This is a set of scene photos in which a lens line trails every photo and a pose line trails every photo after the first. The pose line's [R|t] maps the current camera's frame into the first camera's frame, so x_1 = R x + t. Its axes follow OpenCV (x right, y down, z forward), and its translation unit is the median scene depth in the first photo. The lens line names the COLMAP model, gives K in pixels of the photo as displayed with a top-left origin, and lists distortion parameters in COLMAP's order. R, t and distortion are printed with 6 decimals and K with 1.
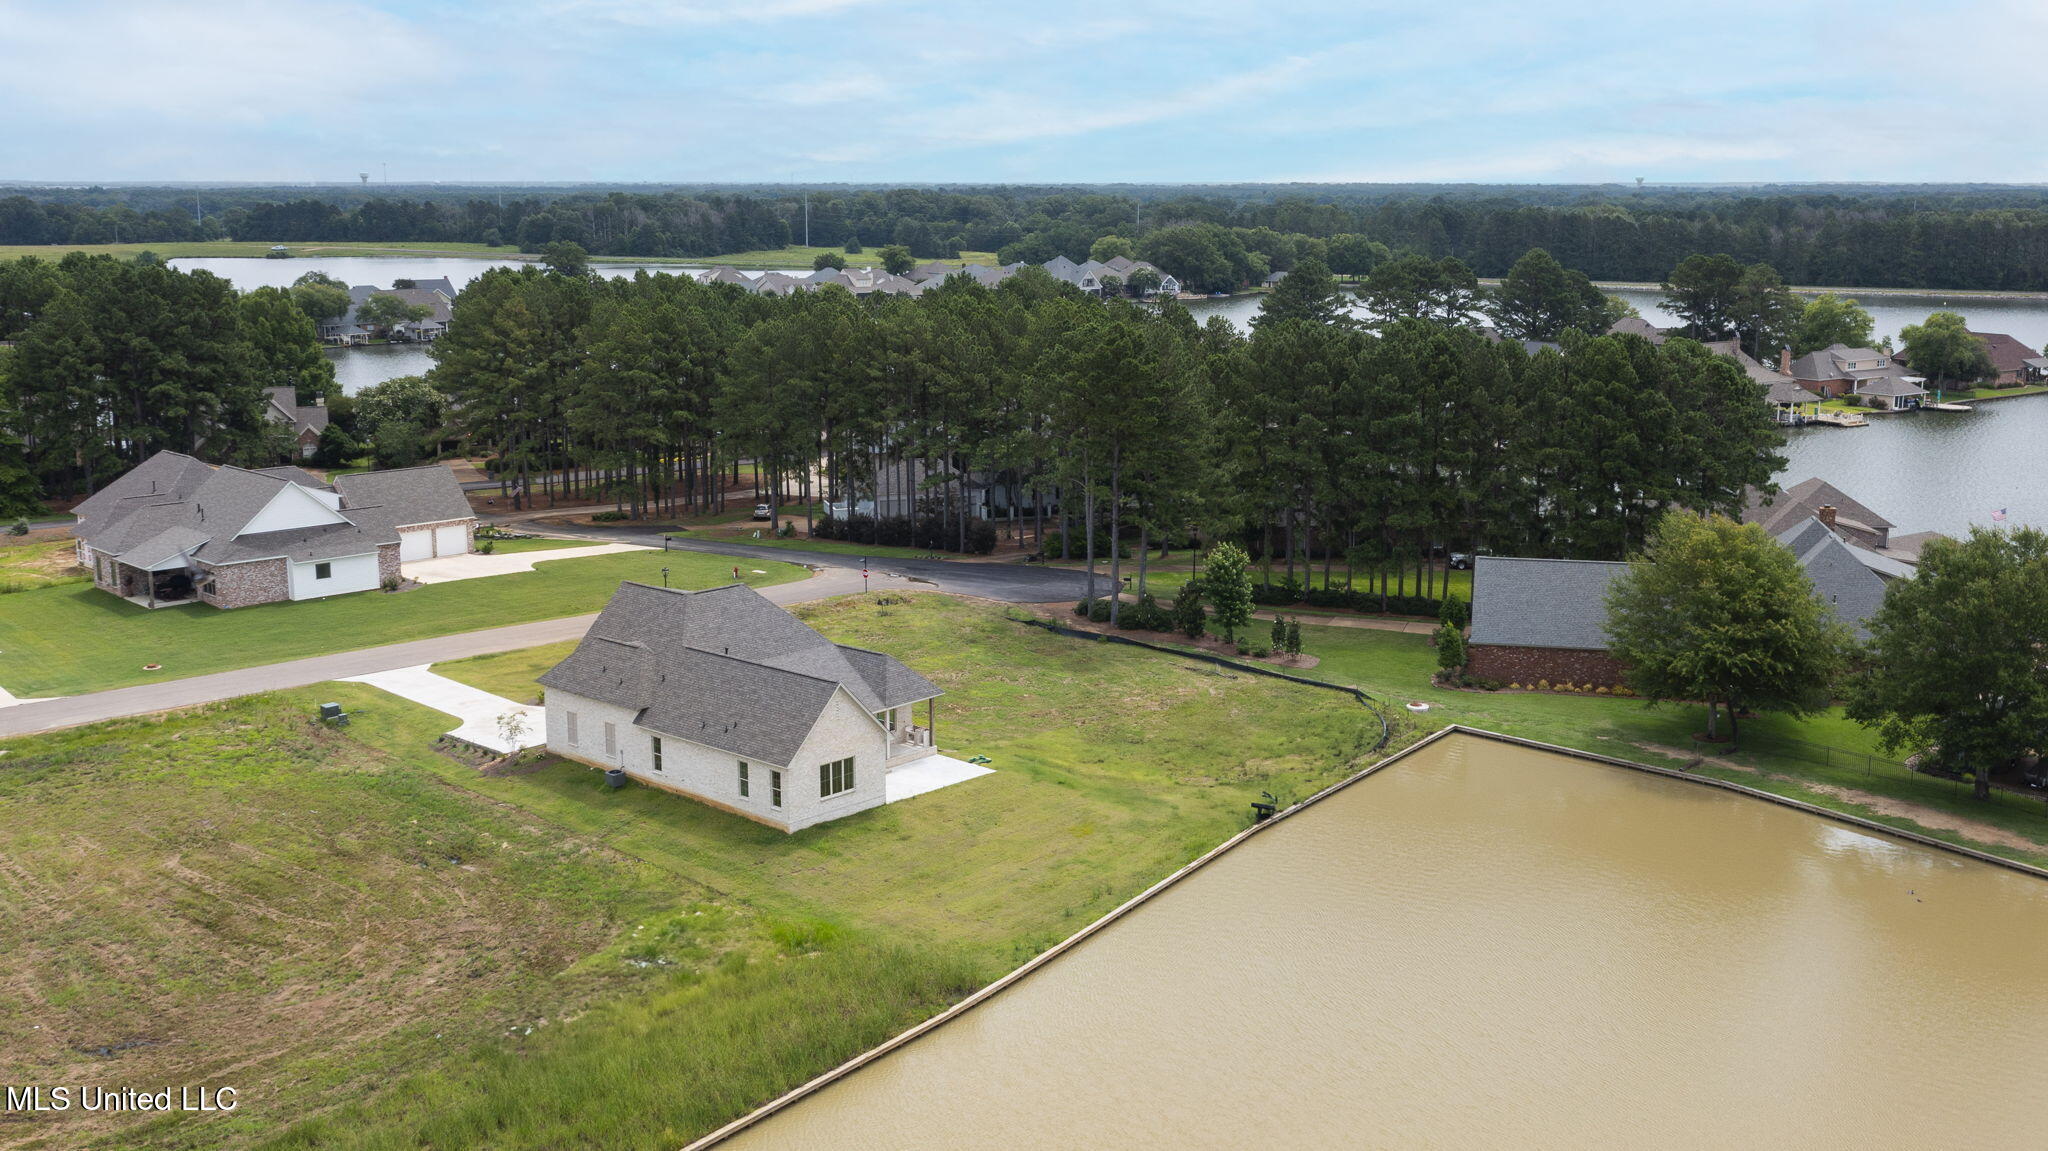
lens RADIAL K [[1892.3, 0, 932.1], [0, 1892.3, 533.4], [0, 0, 1]] dist [0.003072, 0.023599]
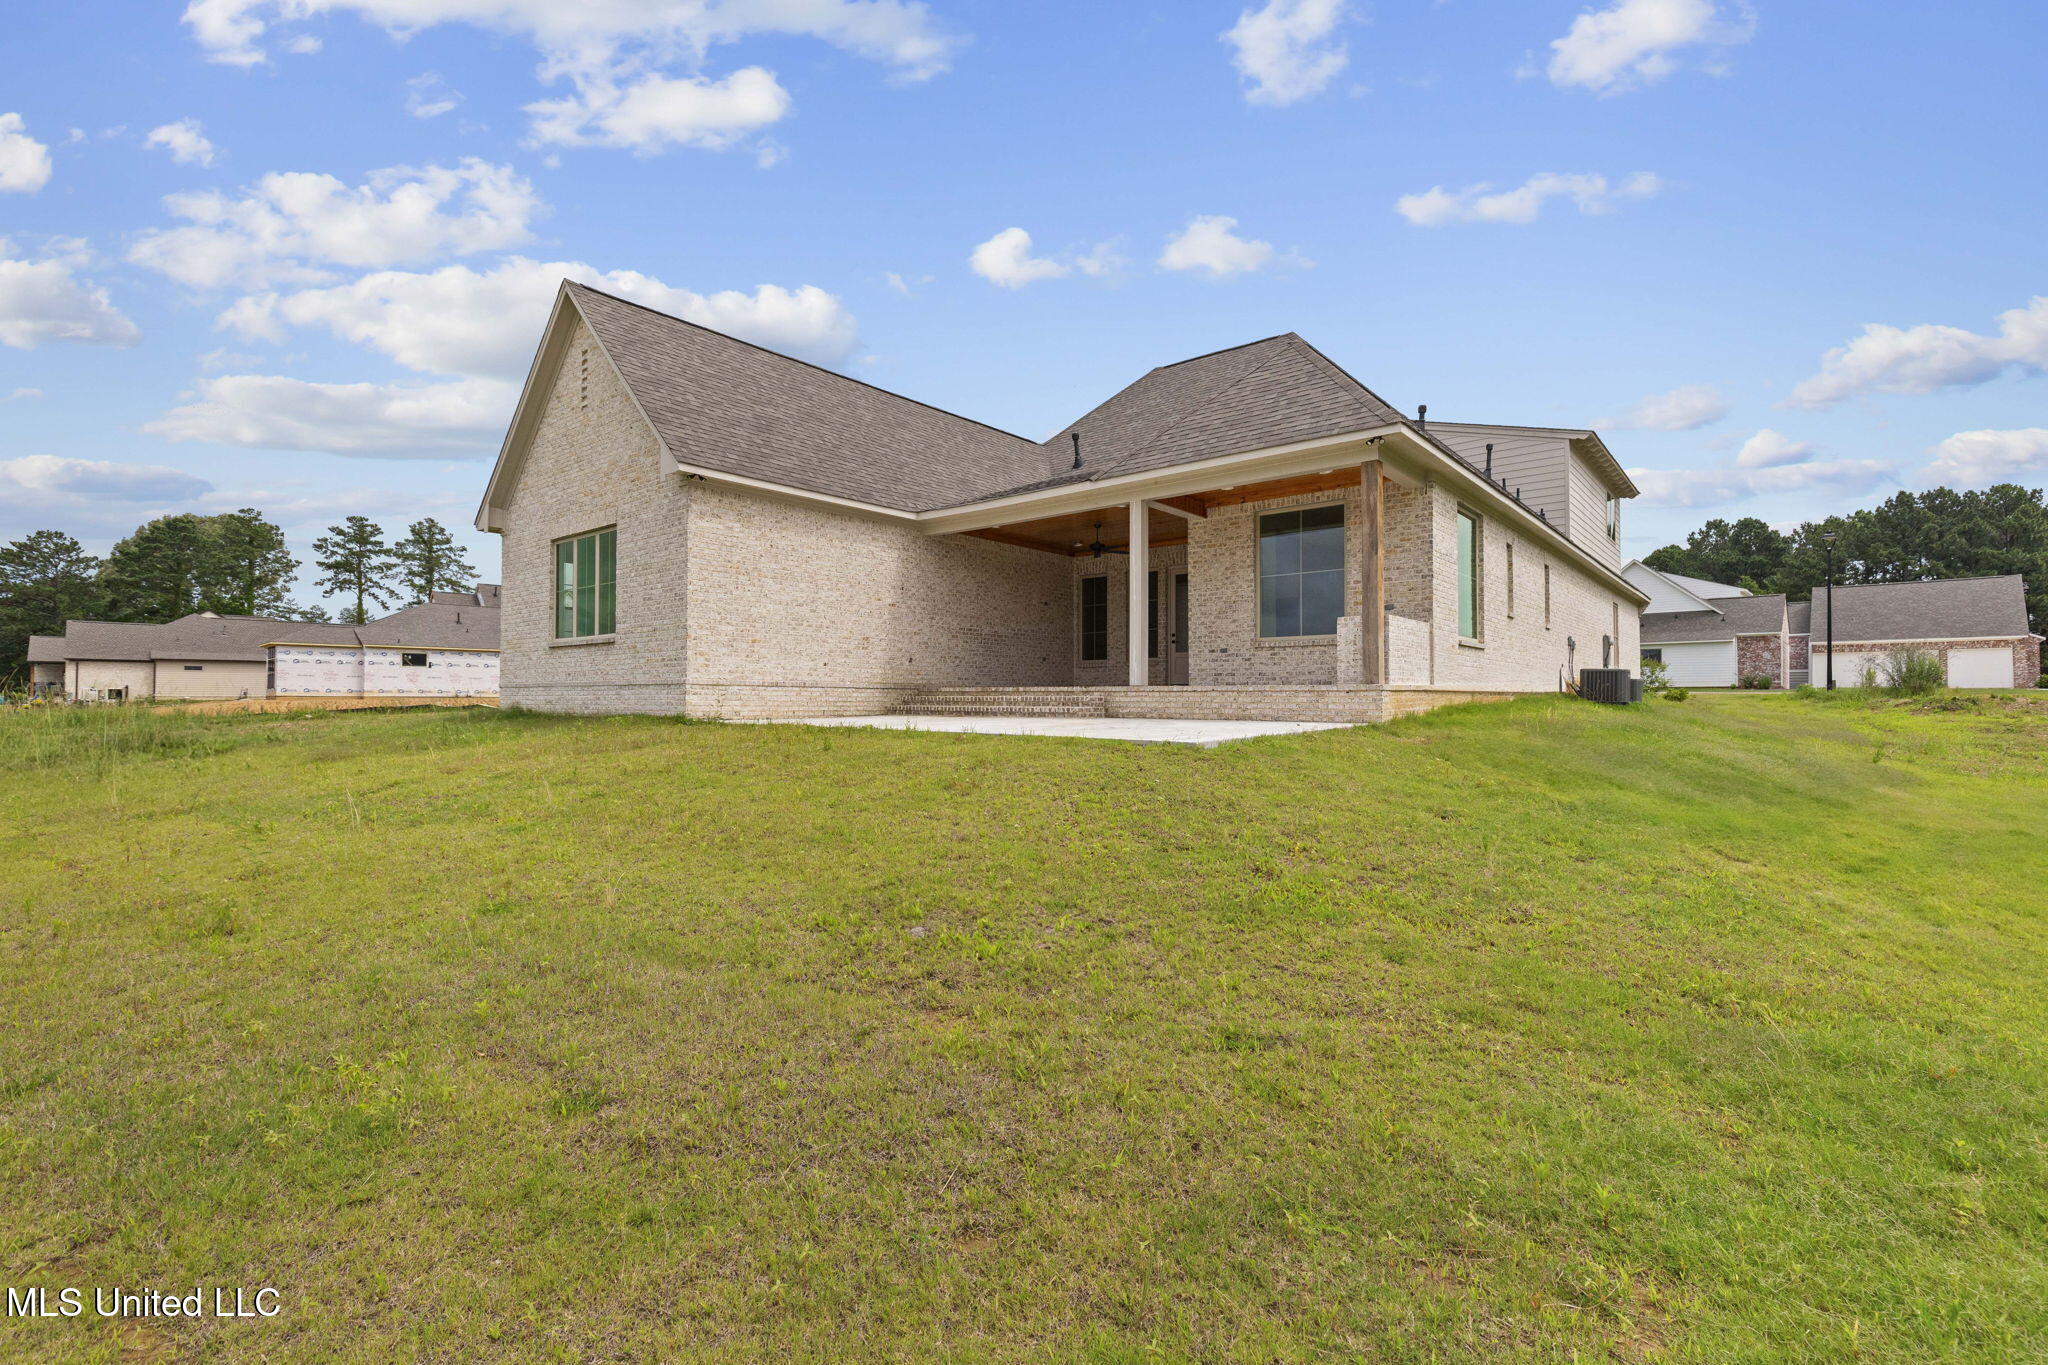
lens RADIAL K [[914.9, 0, 1032.1], [0, 914.9, 679.5], [0, 0, 1]] dist [0.006444, 0.000670]
pose [[0.099940, -0.004459, -0.994983, 0.074241], [-0.165653, 0.985959, -0.021057, 0.086347], [0.981107, 0.166927, 0.097798, 0.677991]]
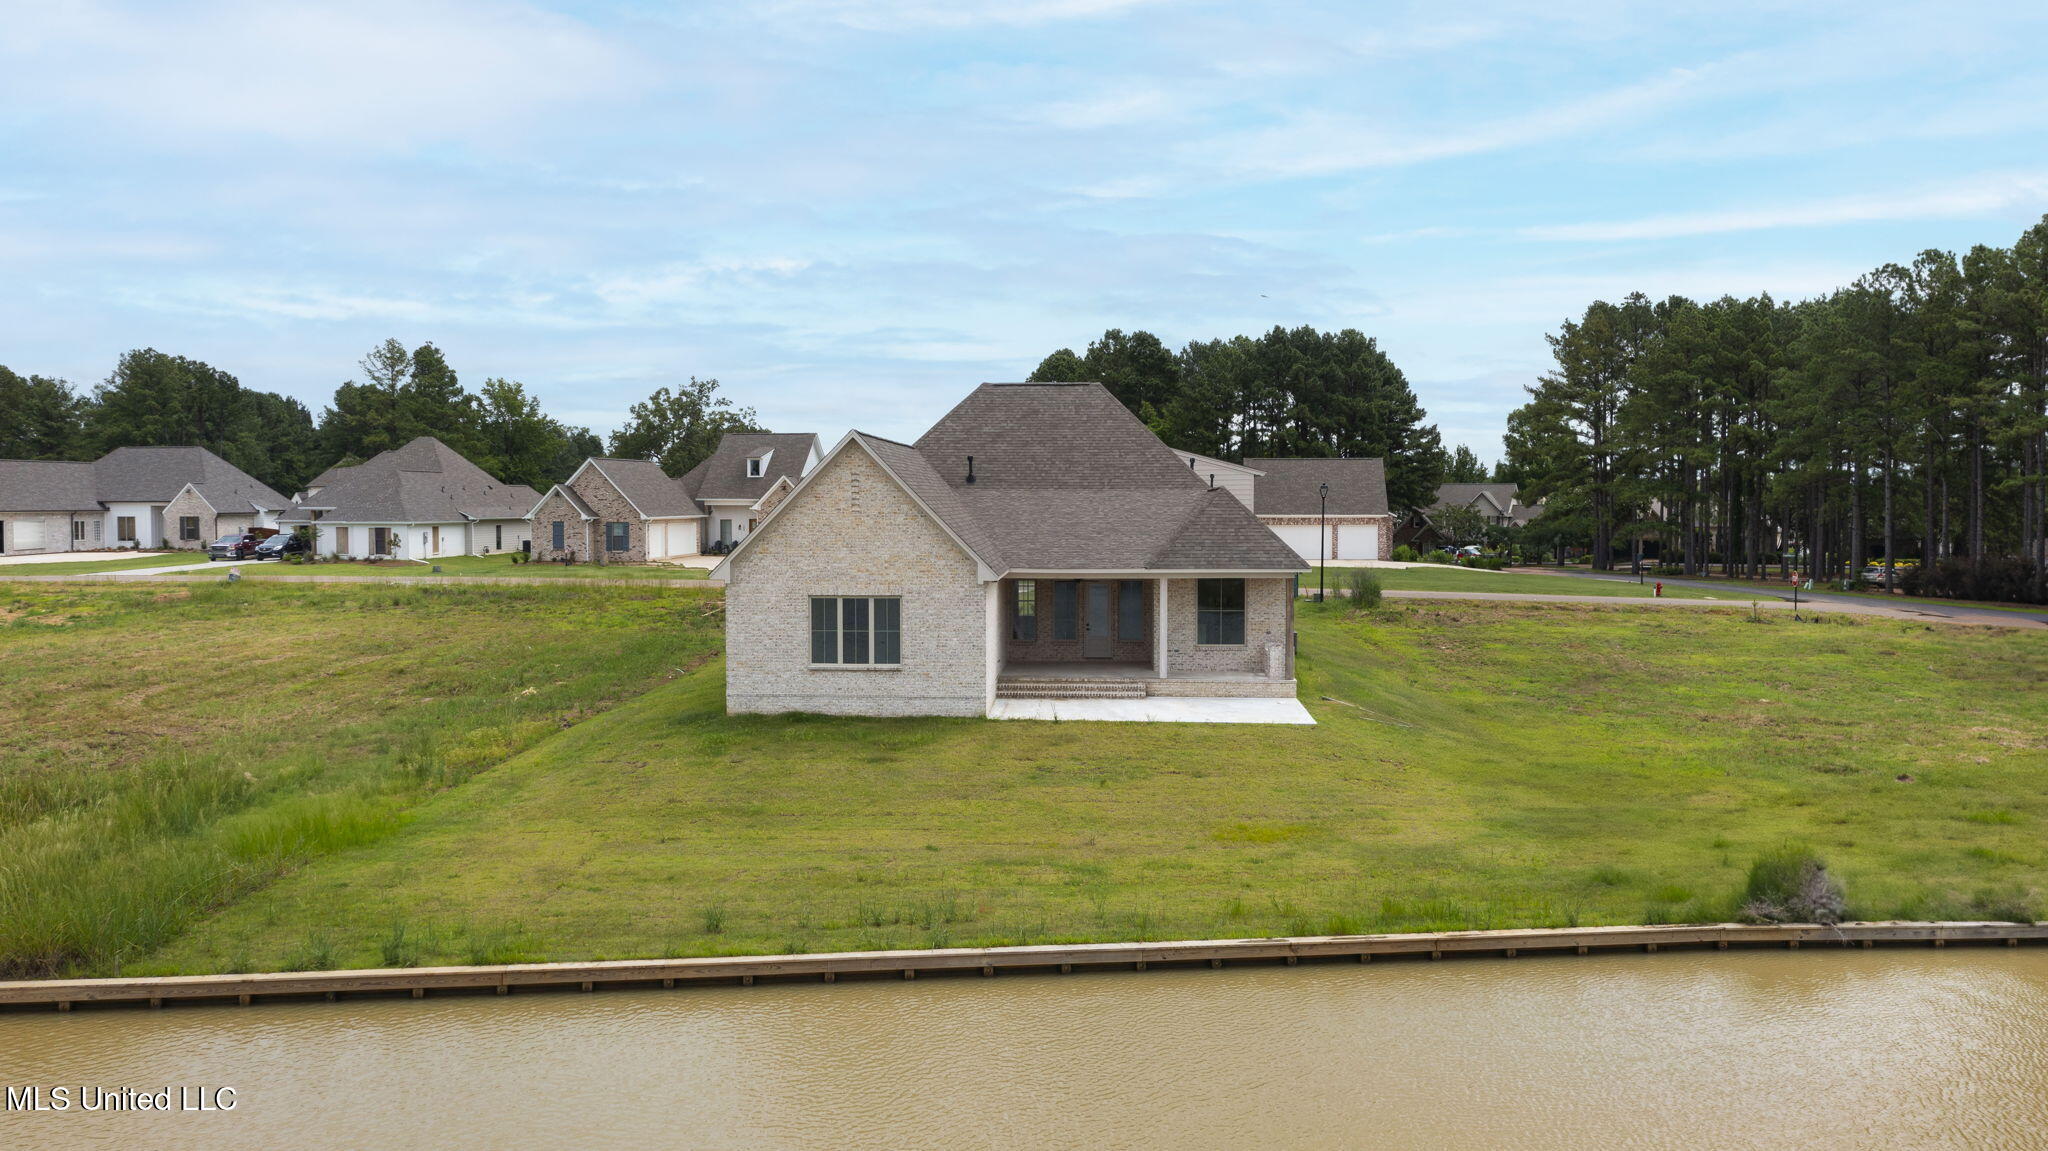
lens RADIAL K [[1570.2, 0, 1024.0], [0, 1570.2, 575.5], [0, 0, 1]] dist [0.001909, 0.011470]
pose [[0.671741, 0.052356, -0.738934, 0.181023], [-0.133035, 0.989808, -0.050806, 0.082645], [0.728742, 0.132433, 0.671860, 0.479924]]
